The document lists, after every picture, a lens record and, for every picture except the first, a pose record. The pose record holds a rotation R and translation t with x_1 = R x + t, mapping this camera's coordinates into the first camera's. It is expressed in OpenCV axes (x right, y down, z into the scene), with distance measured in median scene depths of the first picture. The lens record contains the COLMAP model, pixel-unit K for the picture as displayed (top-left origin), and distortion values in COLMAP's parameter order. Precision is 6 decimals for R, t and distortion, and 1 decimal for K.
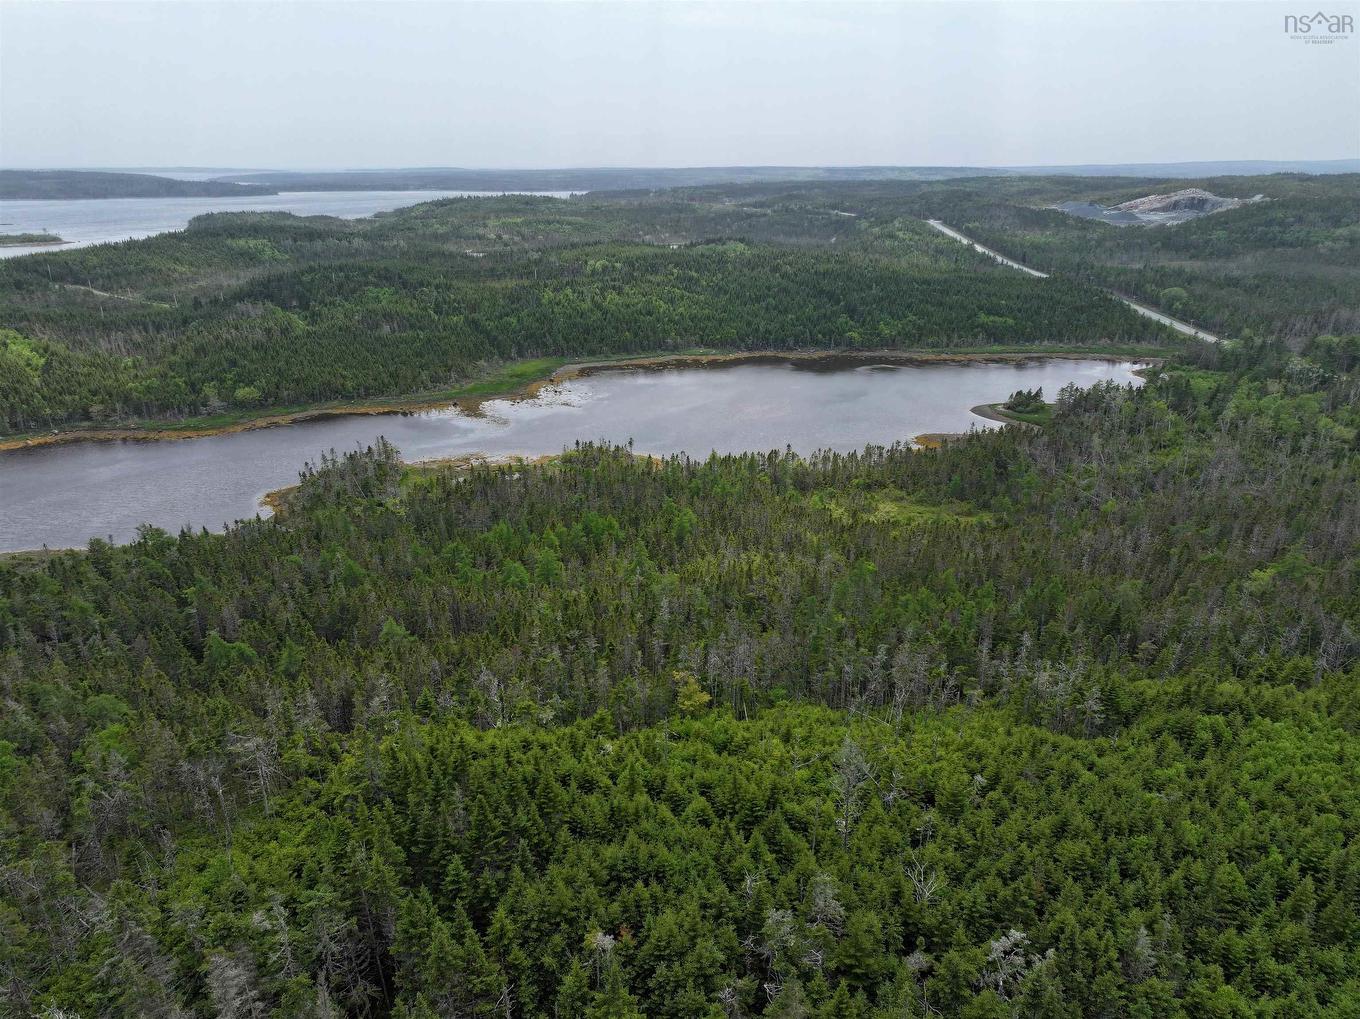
lens RADIAL K [[956.8, 0, 680.0], [0, 956.8, 509.5], [0, 0, 1]] dist [-0.001696, 0.018389]
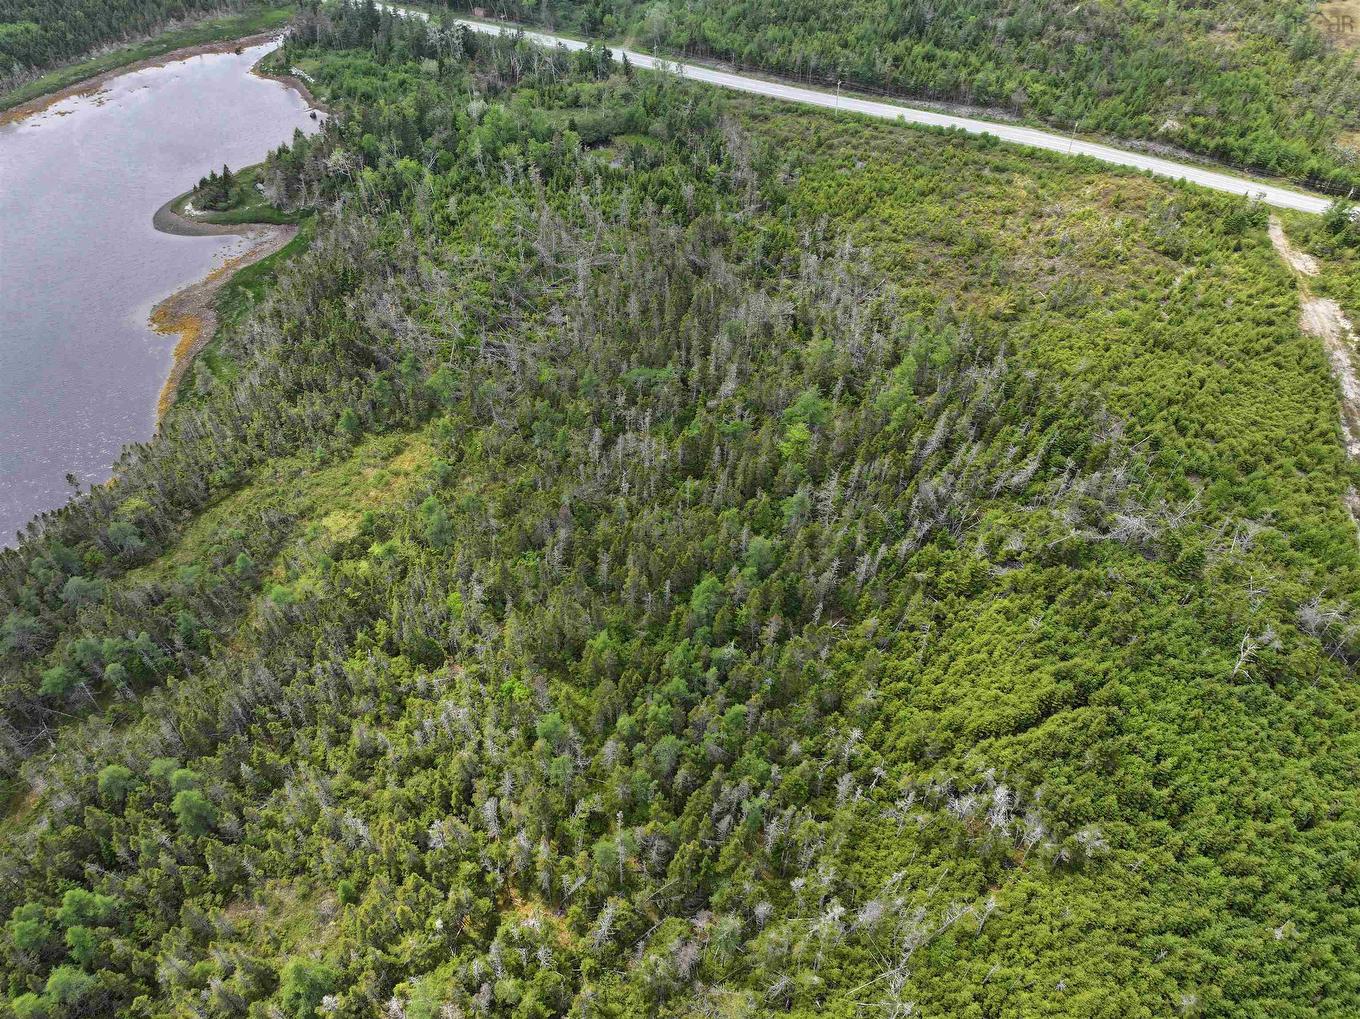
lens RADIAL K [[956.8, 0, 680.0], [0, 956.8, 509.5], [0, 0, 1]] dist [-0.001696, 0.018389]
pose [[0.531072, -0.592030, 0.606187, -0.076515], [0.291978, 0.799459, 0.524990, -0.302365], [-0.795432, -0.101814, 0.597430, 0.355014]]
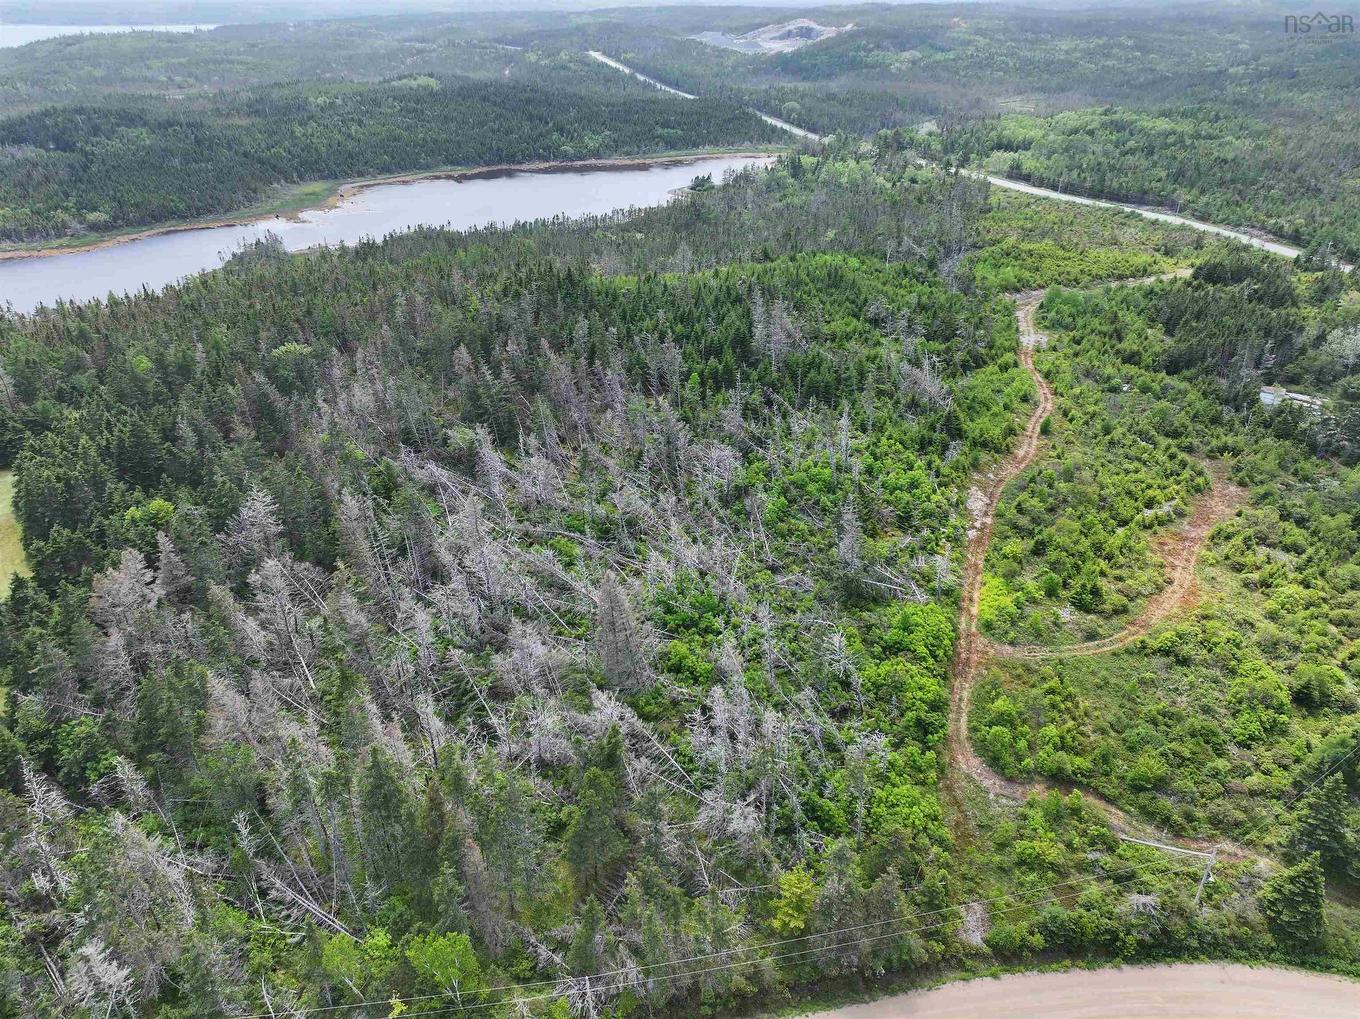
lens RADIAL K [[954.2, 0, 680.0], [0, 954.2, 509.5], [0, 0, 1]] dist [0.005656, 0.004171]
pose [[0.938851, -0.167308, 0.300942, -0.281306], [0.119980, 0.978196, 0.169524, 0.181554], [-0.322743, -0.123050, 0.938454, -0.610003]]
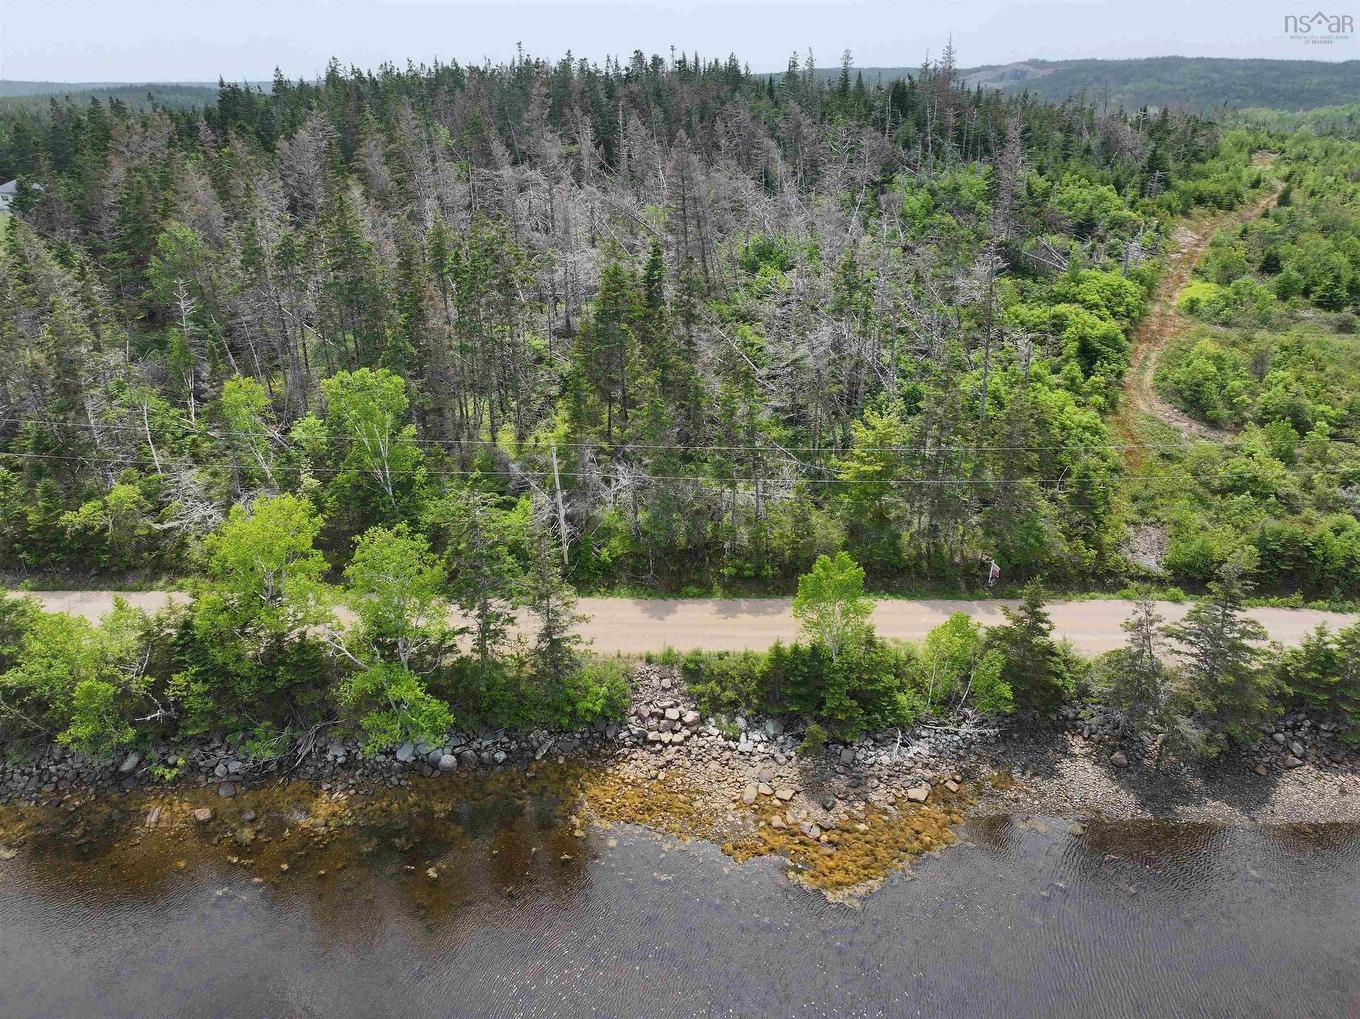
lens RADIAL K [[956.8, 0, 680.0], [0, 956.8, 509.5], [0, 0, 1]] dist [-0.001696, 0.018389]
pose [[0.989013, -0.063278, 0.133602, -0.234278], [0.053673, 0.995790, 0.074309, 0.424518], [-0.137742, -0.066321, 0.988245, -0.534985]]
